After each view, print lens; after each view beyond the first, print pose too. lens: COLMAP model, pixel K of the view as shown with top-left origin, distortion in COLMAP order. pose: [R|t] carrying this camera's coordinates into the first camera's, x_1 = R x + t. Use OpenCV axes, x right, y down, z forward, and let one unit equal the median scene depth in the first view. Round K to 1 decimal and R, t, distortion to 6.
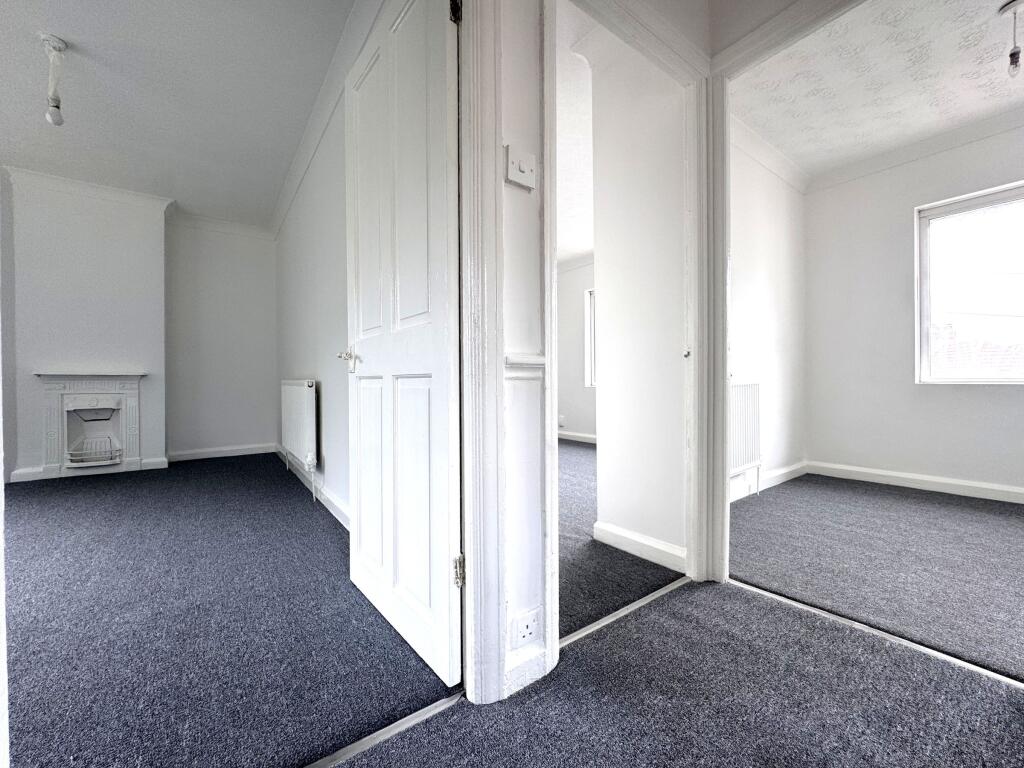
lens RADIAL K [[416.8, 0, 511.9], [0, 416.8, 386.4], [0, 0, 1]] dist [0.000064, 0.000214]
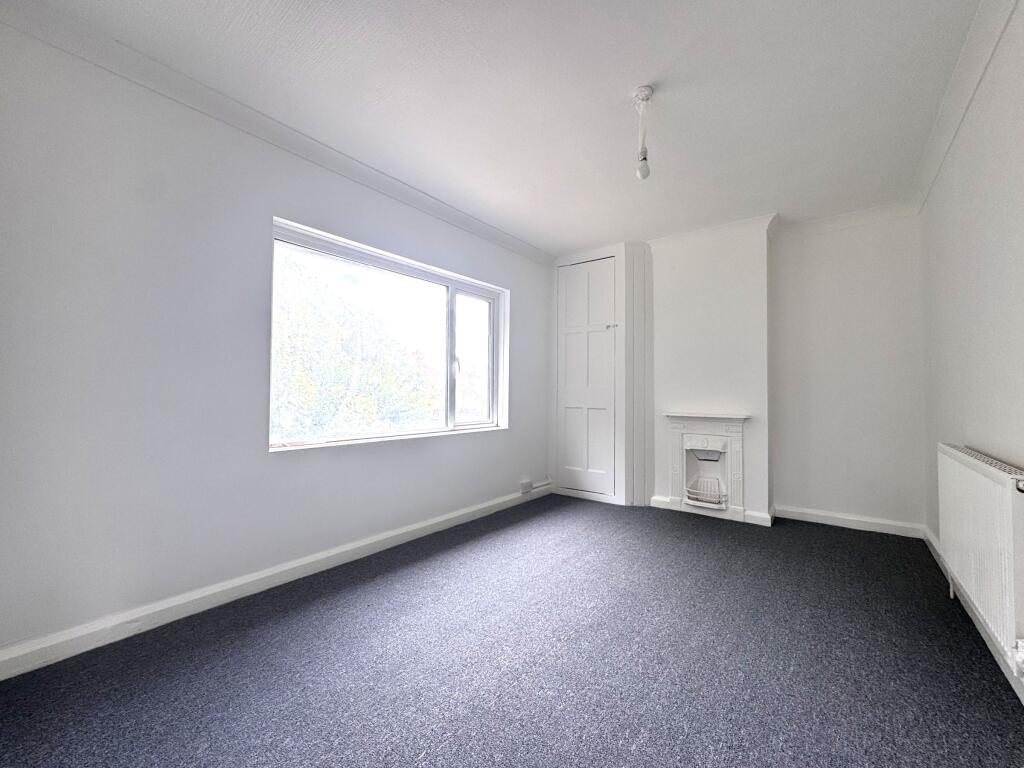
lens RADIAL K [[416.8, 0, 512.8], [0, 416.8, 388.4], [0, 0, 1]] dist [0.000064, 0.000214]
pose [[0.279637, -0.012897, -0.960019, -0.156200], [-0.006443, 0.999862, -0.015309, -0.075972], [0.960084, 0.010466, 0.279515, 0.262620]]
